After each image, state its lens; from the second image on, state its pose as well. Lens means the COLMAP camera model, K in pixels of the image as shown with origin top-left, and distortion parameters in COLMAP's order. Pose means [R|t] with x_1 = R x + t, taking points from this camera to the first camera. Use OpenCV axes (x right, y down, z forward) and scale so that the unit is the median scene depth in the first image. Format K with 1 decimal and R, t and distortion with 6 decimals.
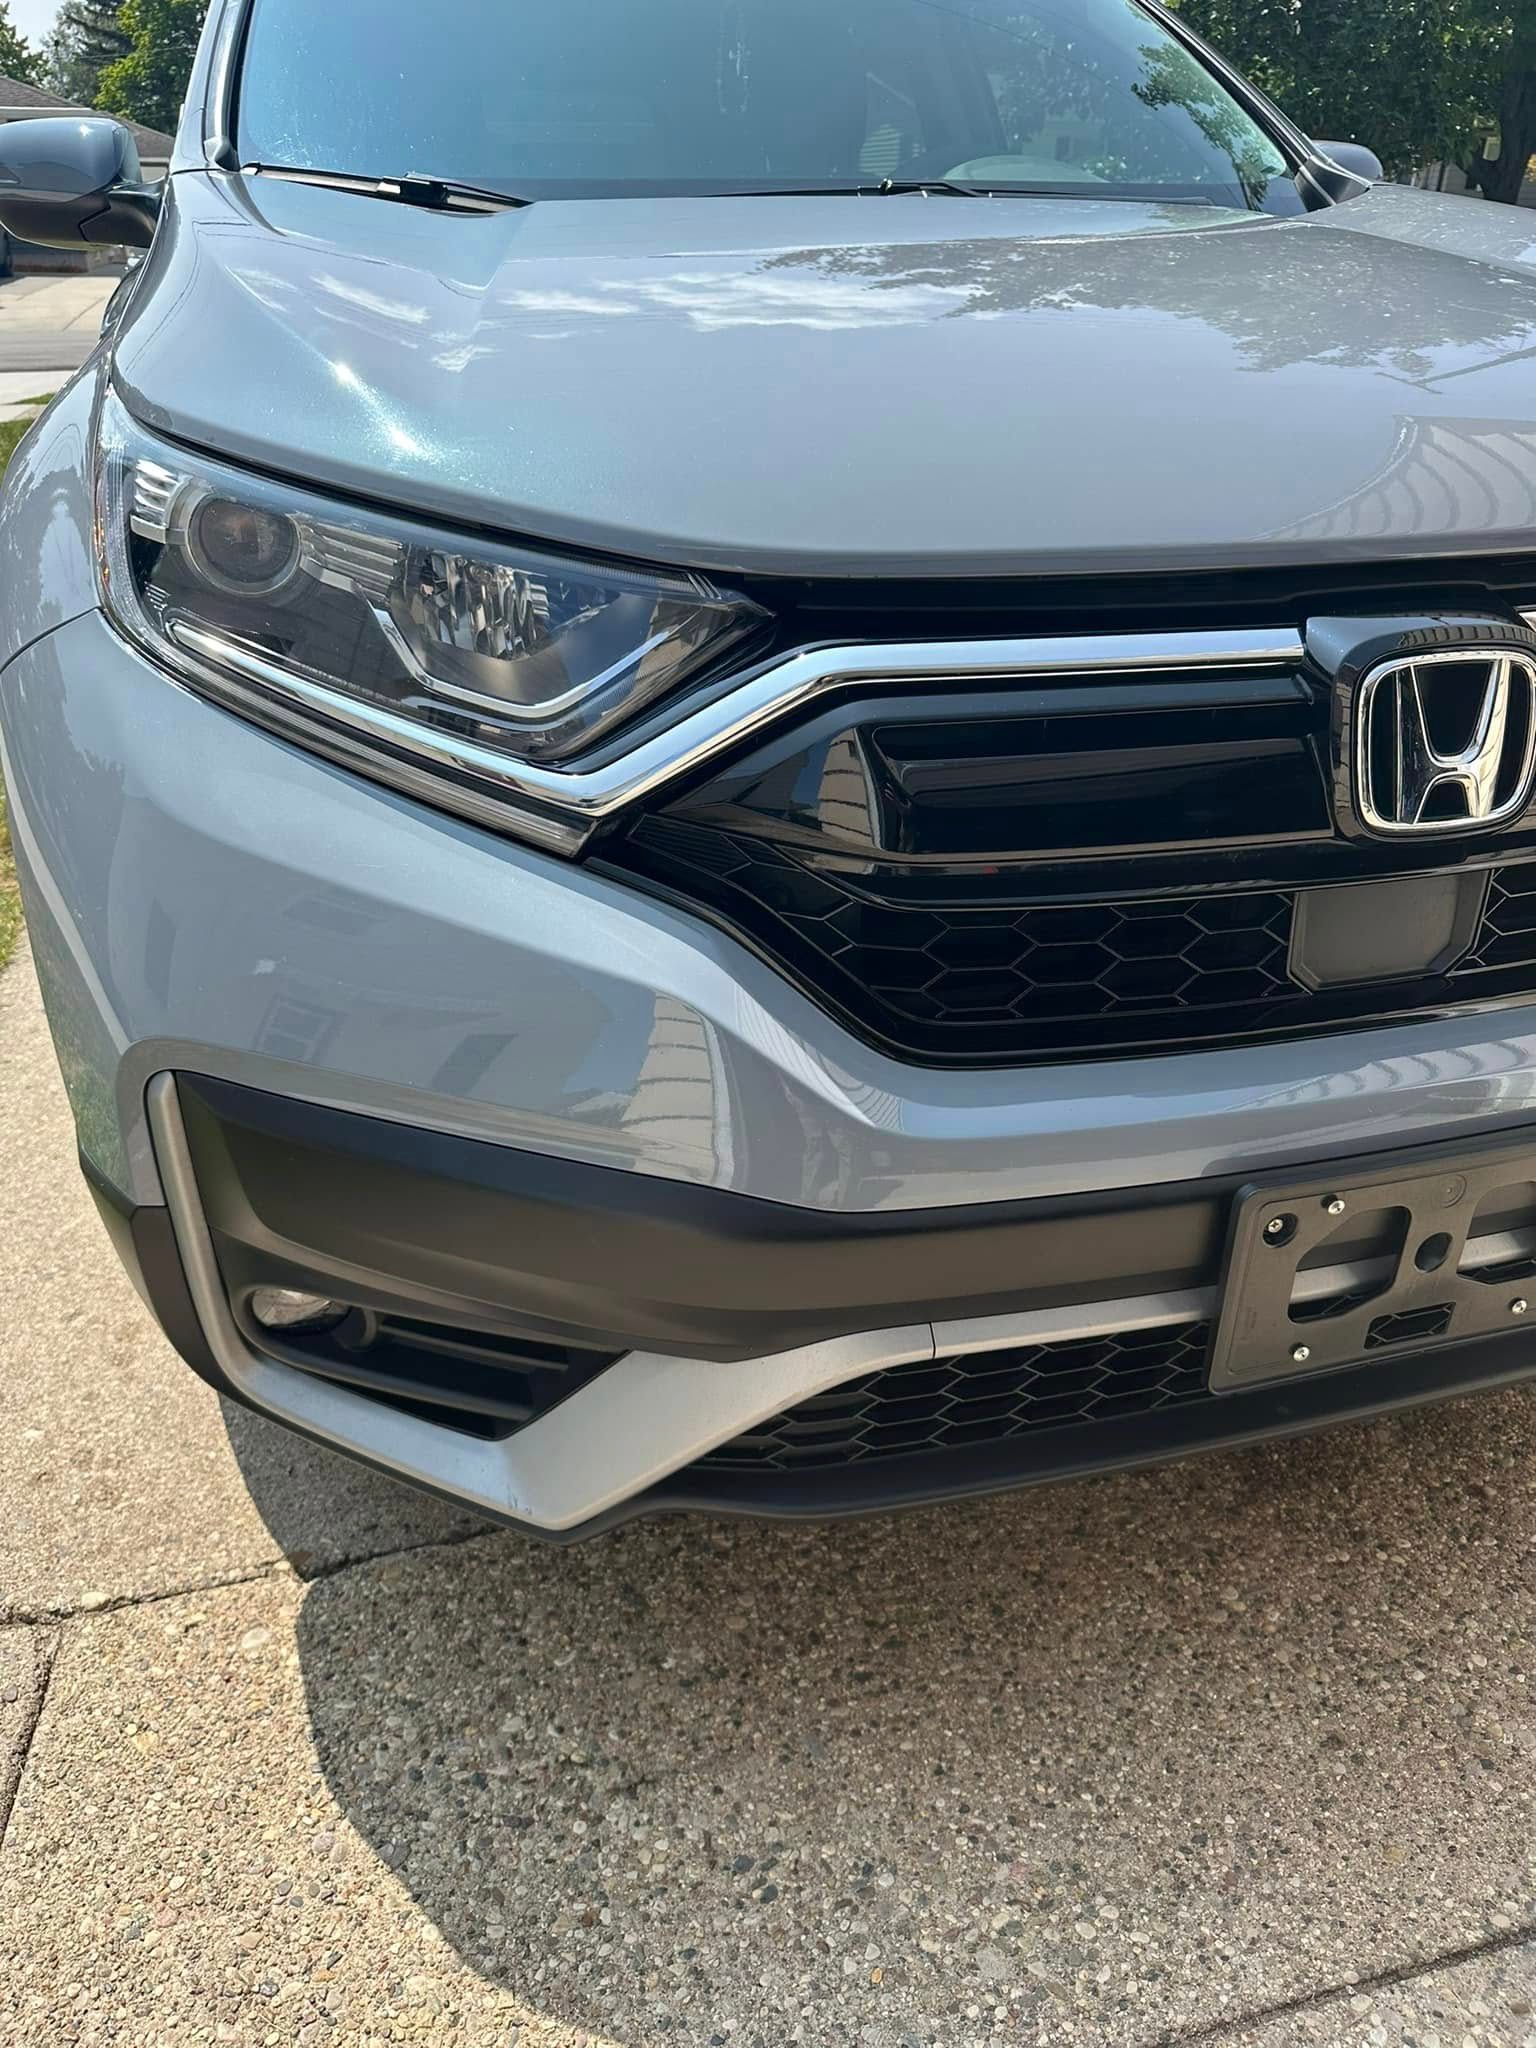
lens RADIAL K [[1458.9, 0, 767.8], [0, 1458.9, 1035.9], [0, 0, 1]] dist [0.005344, -0.014661]
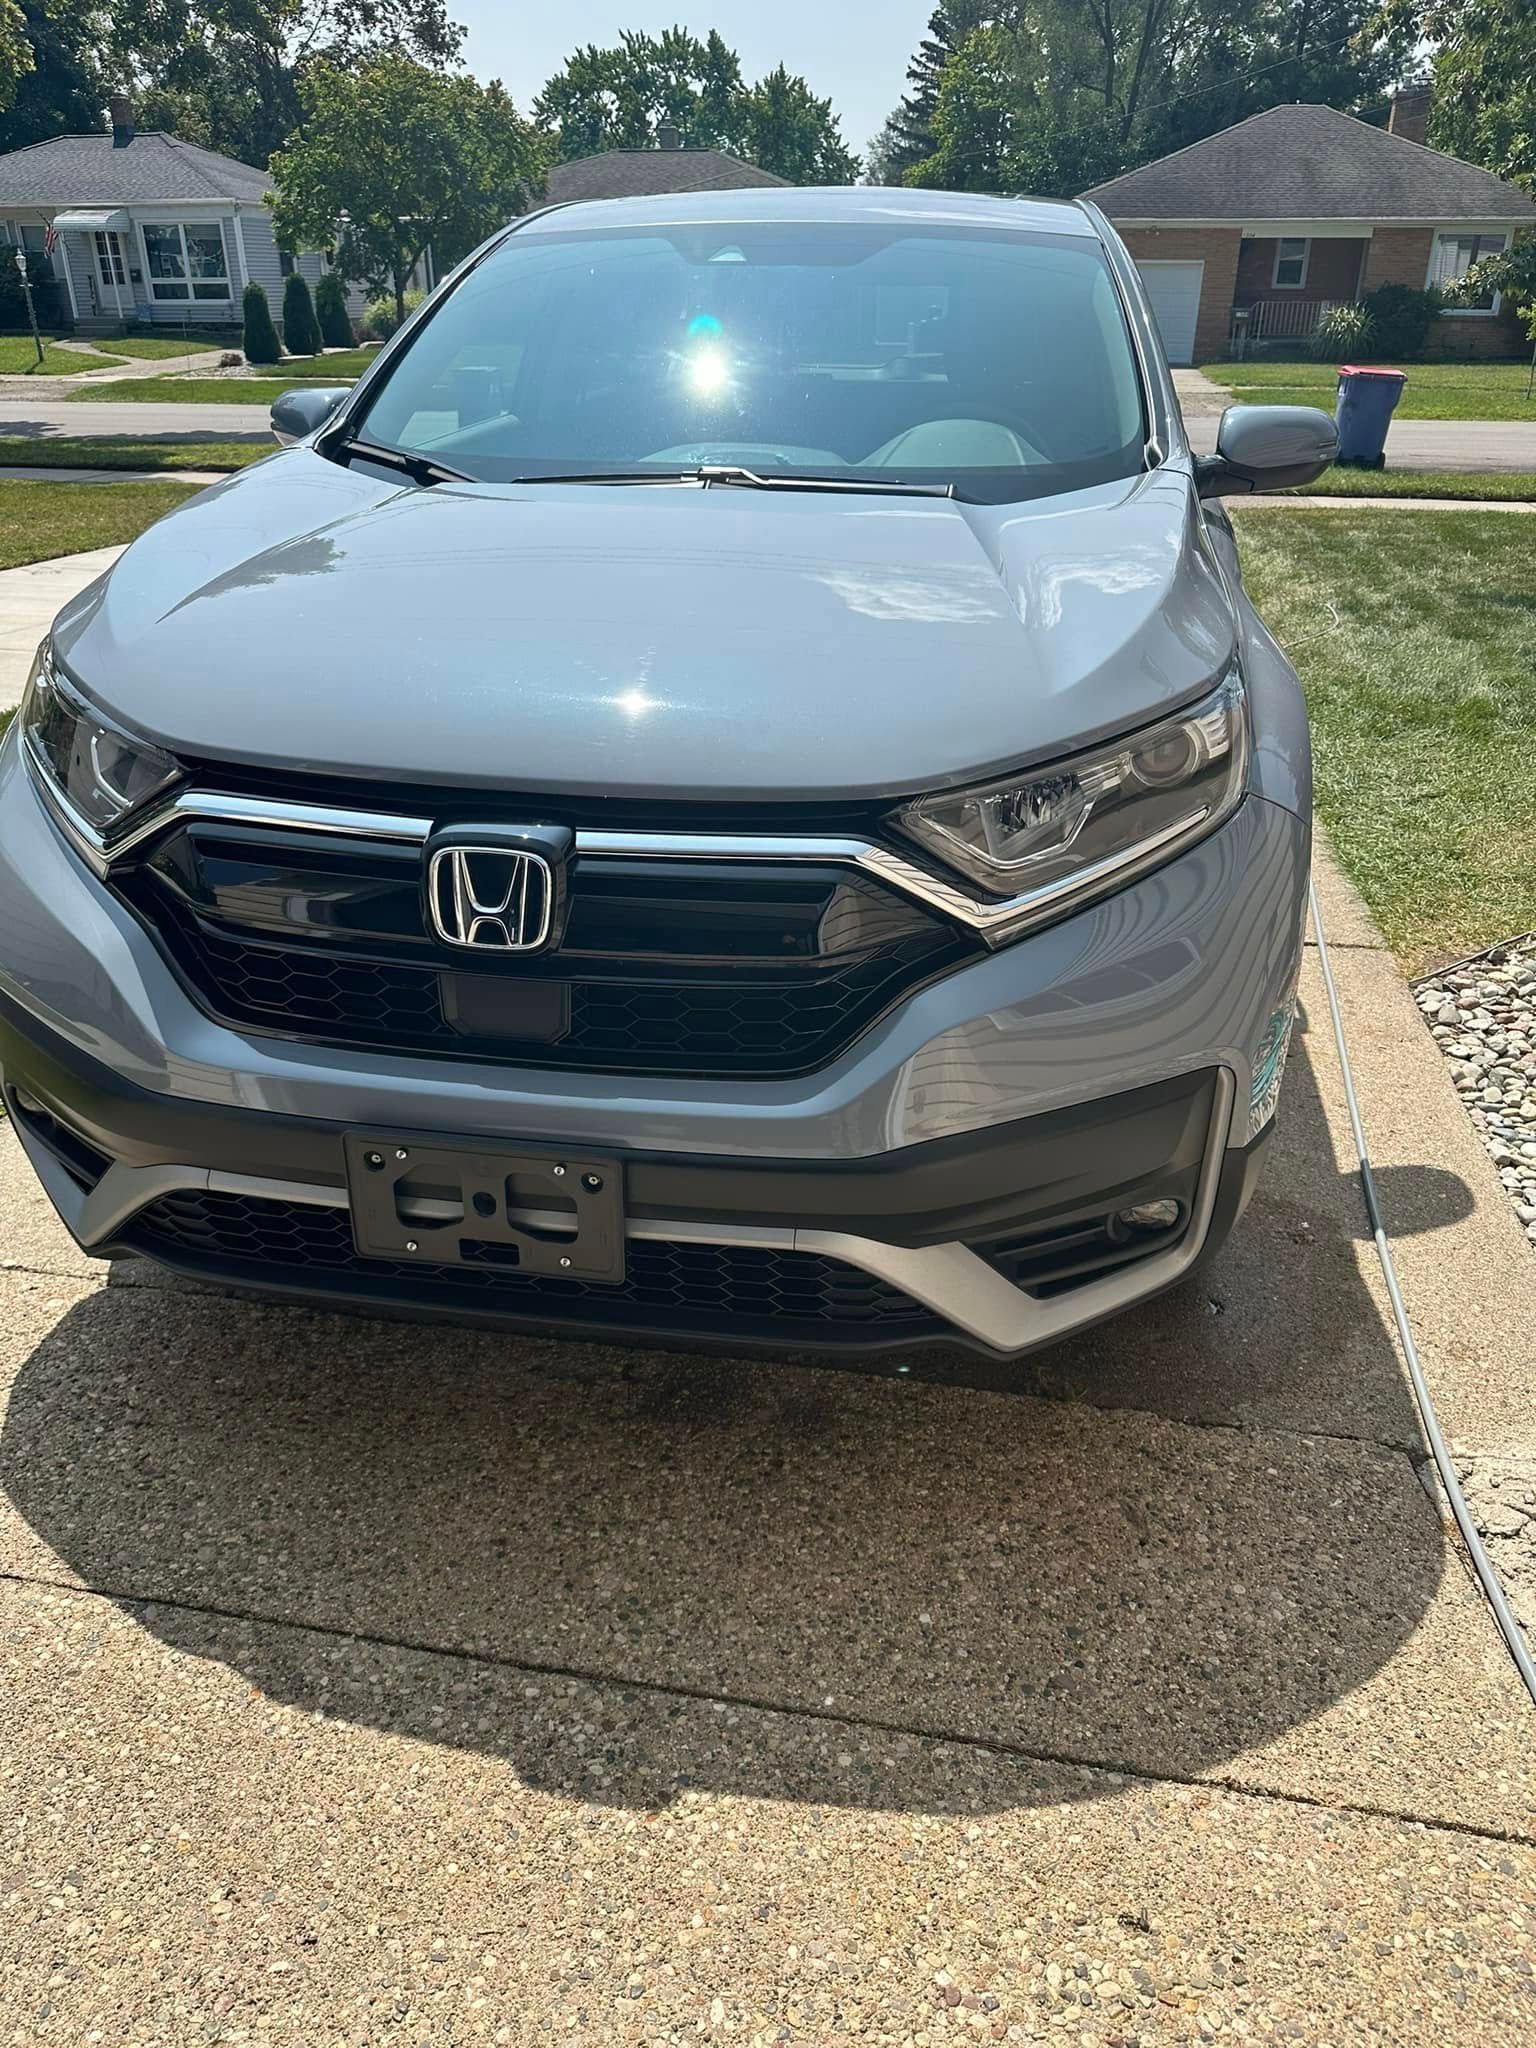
lens RADIAL K [[1458.9, 0, 772.4], [0, 1458.9, 1015.0], [0, 0, 1]] dist [0.005344, -0.014661]
pose [[0.899302, 0.188014, -0.394850, 1.310240], [-0.208787, 0.977911, -0.009880, -0.106428], [0.384270, 0.091324, 0.918693, -0.379542]]
